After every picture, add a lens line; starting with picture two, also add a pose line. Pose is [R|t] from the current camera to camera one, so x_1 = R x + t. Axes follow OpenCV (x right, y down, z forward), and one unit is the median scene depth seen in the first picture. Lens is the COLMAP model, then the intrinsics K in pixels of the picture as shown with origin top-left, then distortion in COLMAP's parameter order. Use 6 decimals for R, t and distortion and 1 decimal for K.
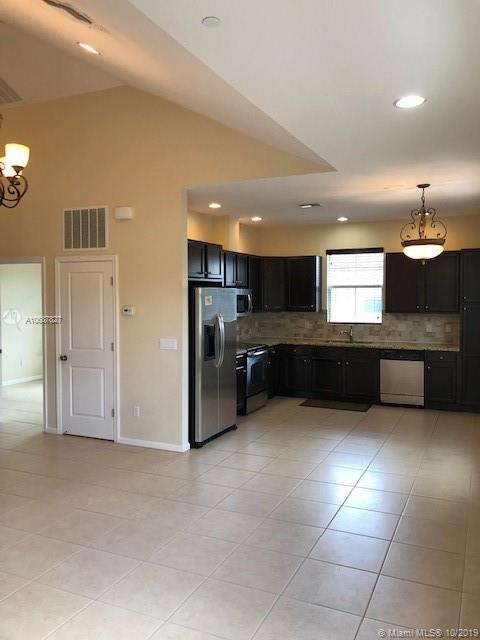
lens RADIAL K [[512.1, 0, 240.9], [0, 512.1, 313.2], [0, 0, 1]] dist [0.039679, -0.045802]
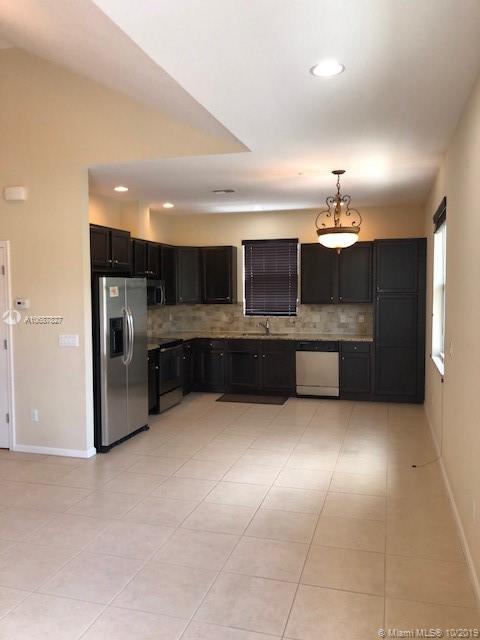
lens RADIAL K [[512.1, 0, 233.4], [0, 512.1, 319.6], [0, 0, 1]] dist [0.039679, -0.045802]
pose [[0.989372, -0.013778, 0.144754, 0.012787], [0.010246, 0.999632, 0.025121, 0.003910], [-0.145047, -0.023371, 0.989149, 0.058046]]
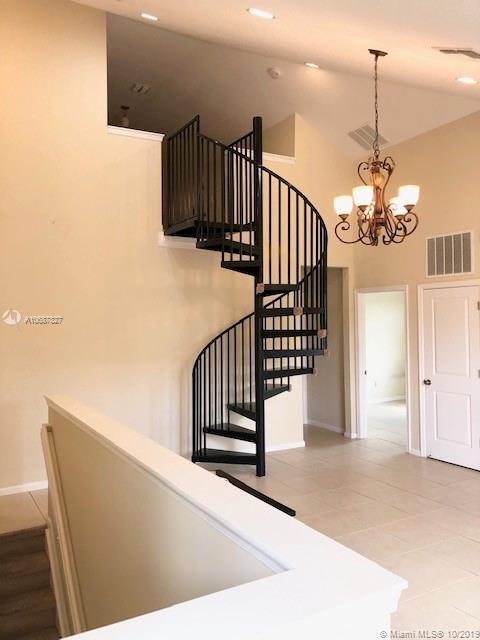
lens RADIAL K [[512.1, 0, 248.8], [0, 512.1, 314.4], [0, 0, 1]] dist [0.039679, -0.045802]
pose [[0.815510, -0.016049, -0.578521, -0.040795], [-0.010633, 0.999031, -0.042703, 0.000031], [0.578646, 0.040976, 0.814549, -0.045159]]
